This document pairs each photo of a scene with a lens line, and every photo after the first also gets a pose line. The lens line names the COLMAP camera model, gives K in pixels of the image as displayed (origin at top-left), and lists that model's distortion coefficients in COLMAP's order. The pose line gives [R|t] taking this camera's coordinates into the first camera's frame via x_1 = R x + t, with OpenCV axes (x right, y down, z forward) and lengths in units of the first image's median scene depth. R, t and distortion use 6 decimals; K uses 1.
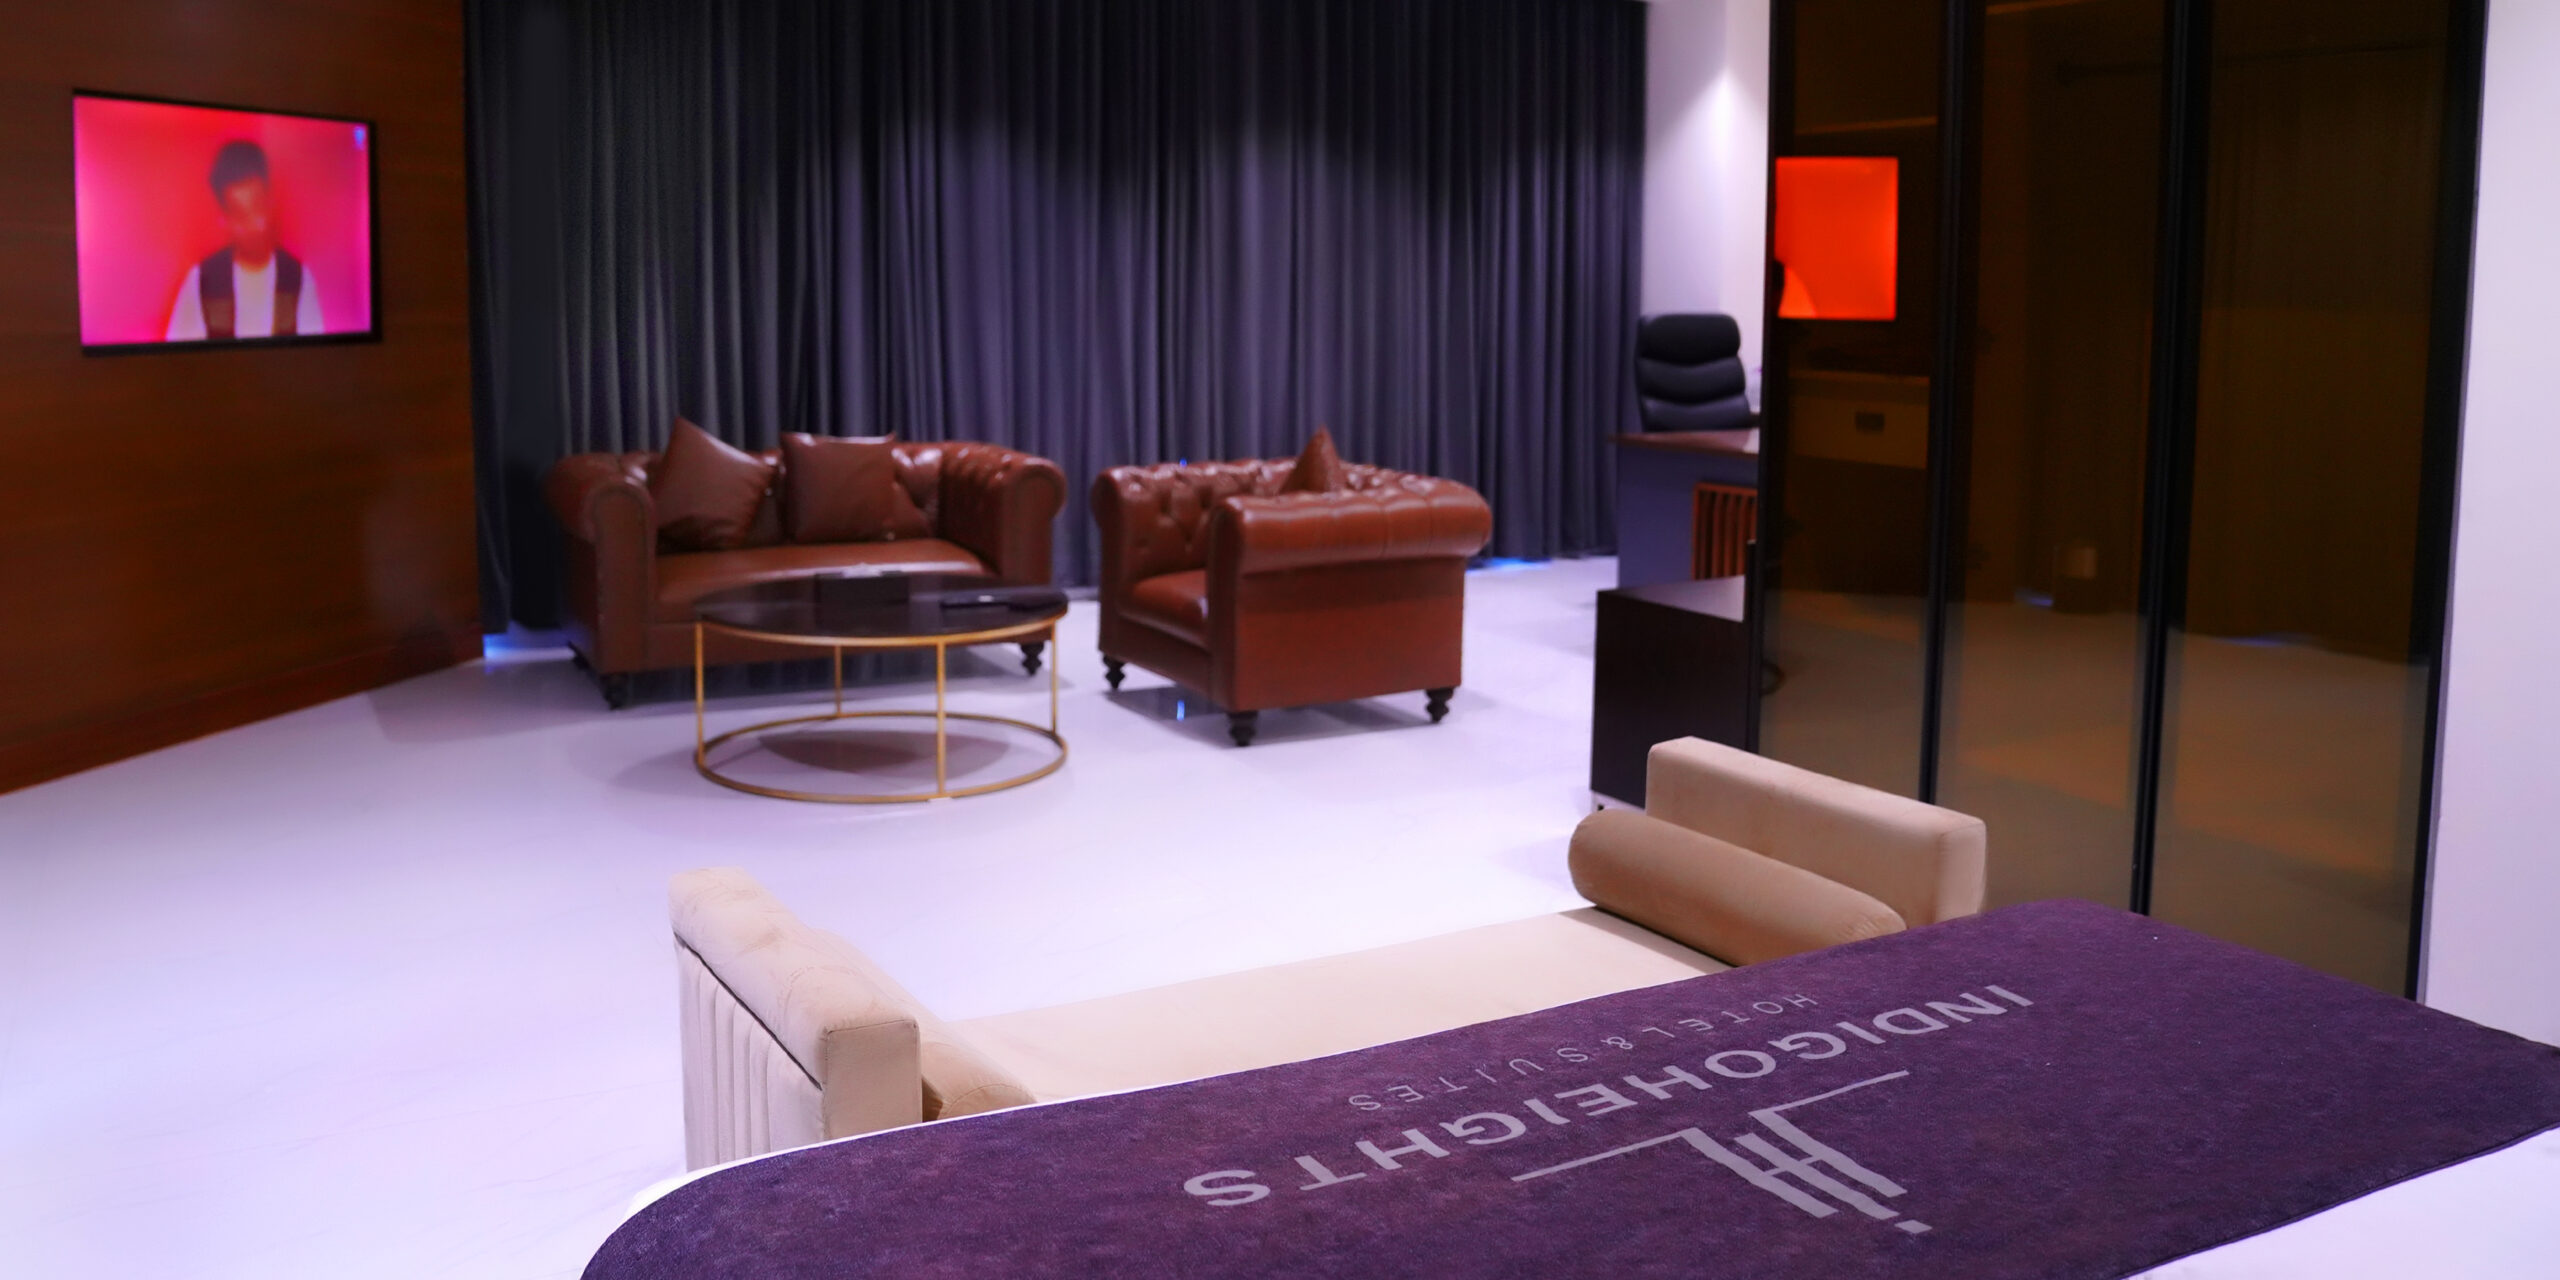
lens RADIAL K [[1961.9, 0, 1321.6], [0, 1961.9, 489.0], [0, 0, 1]] dist [-0.140104, 0.000455]
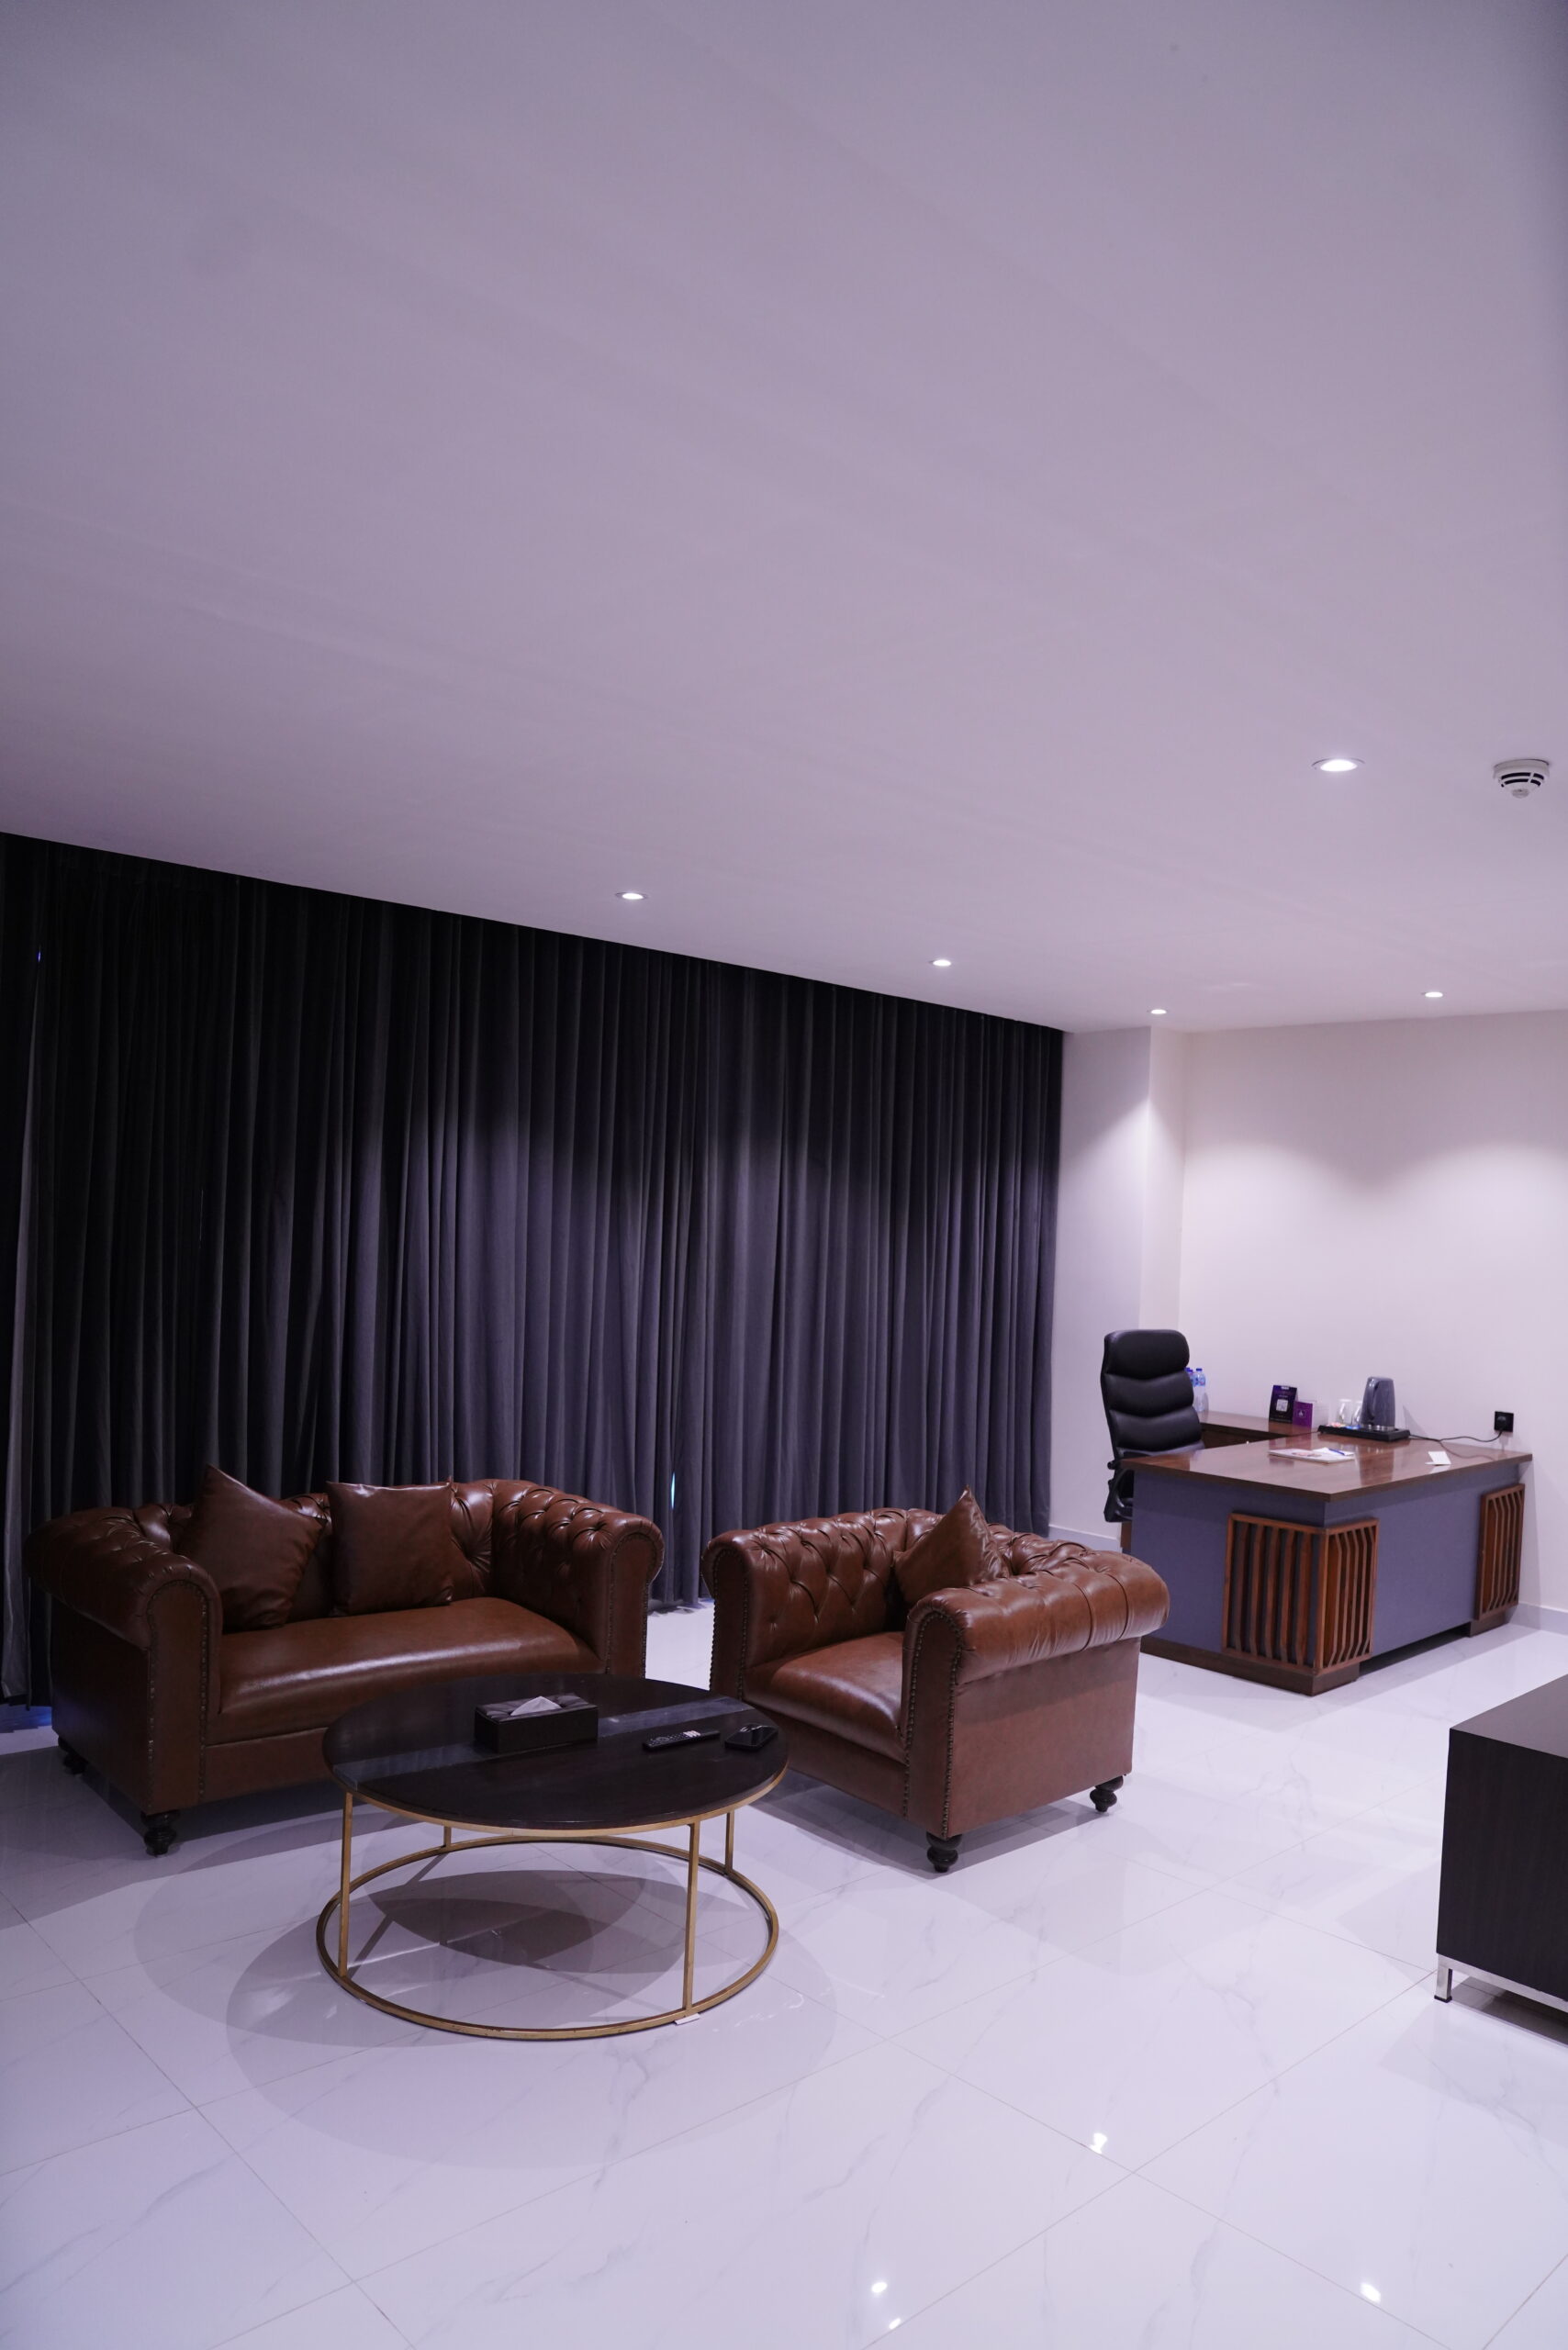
lens RADIAL K [[1552.0, 0, 784.0], [0, 1552.0, 1175.0], [0, 0, 1]] dist [-0.092243, -0.000011]
pose [[0.973747, 0.039121, 0.224248, -0.241273], [-0.010936, 0.992024, -0.125574, -0.081731], [-0.227372, 0.119825, 0.966408, 0.276060]]
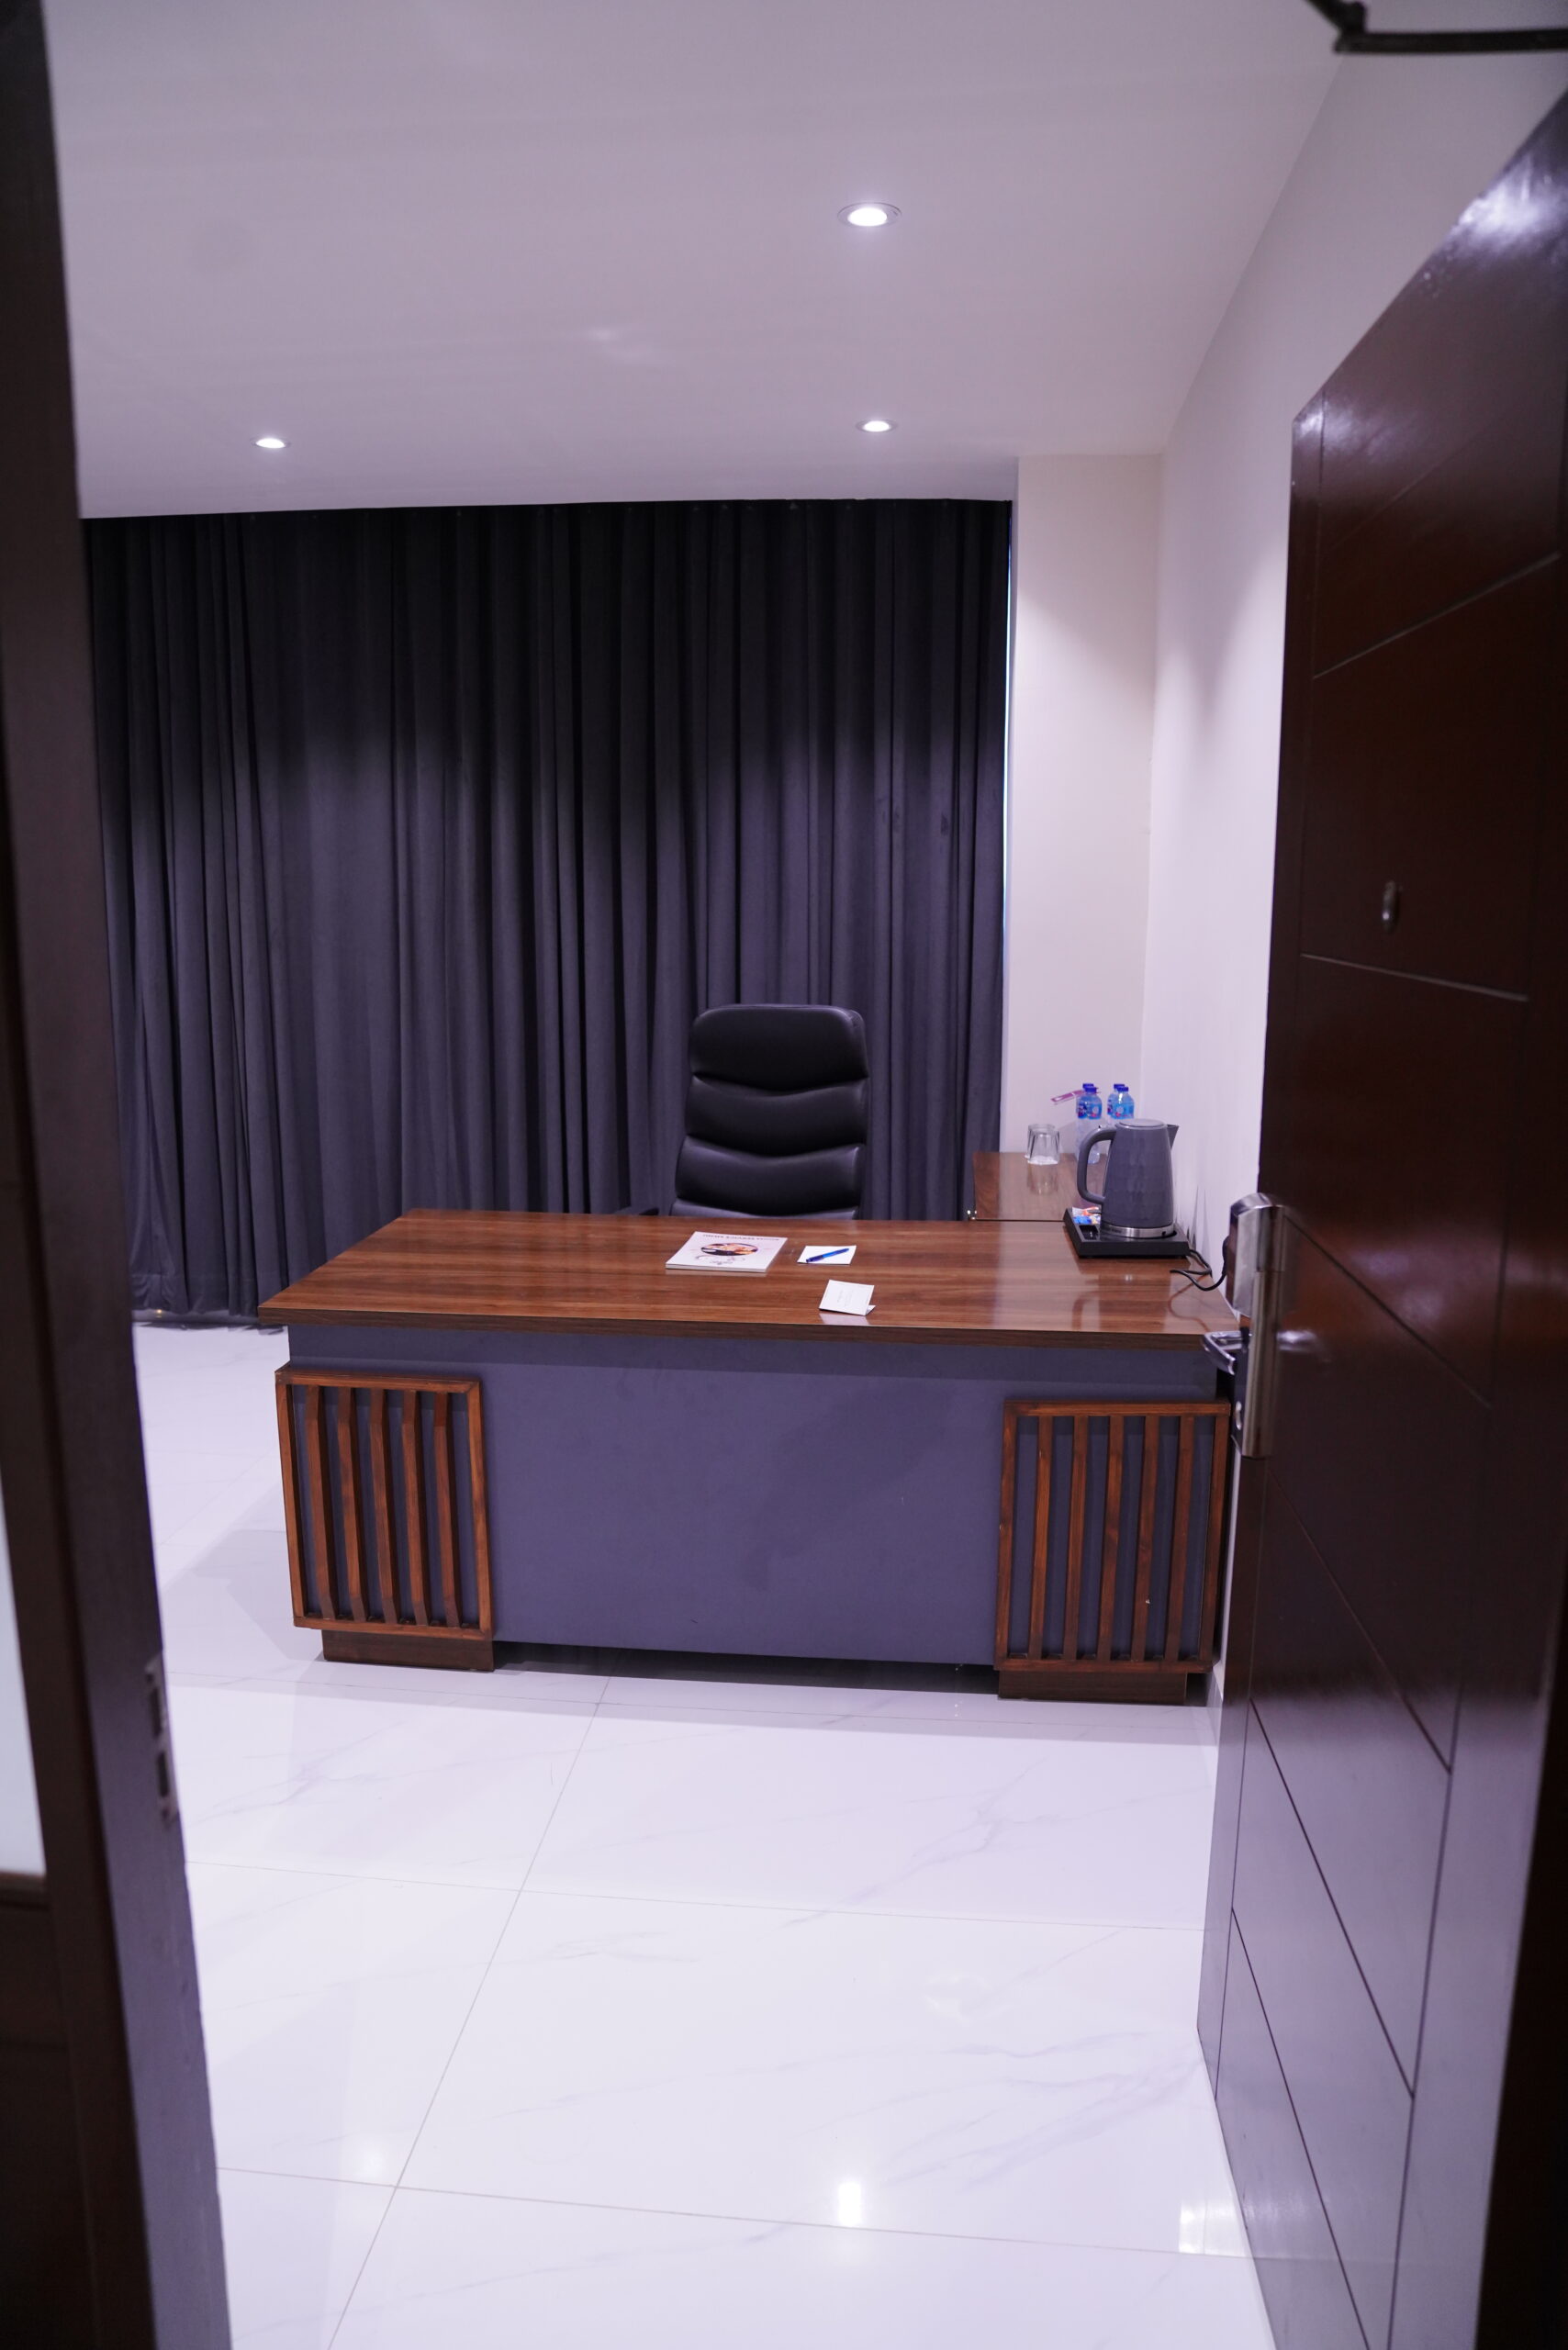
lens RADIAL K [[1552.0, 0, 784.0], [0, 1552.0, 1175.0], [0, 0, 1]] dist [-0.092243, -0.000011]
pose [[0.831570, 0.103350, -0.545720, 0.549743], [-0.051628, 0.992665, 0.109323, -0.111375], [0.553016, -0.062735, 0.830805, 0.718564]]
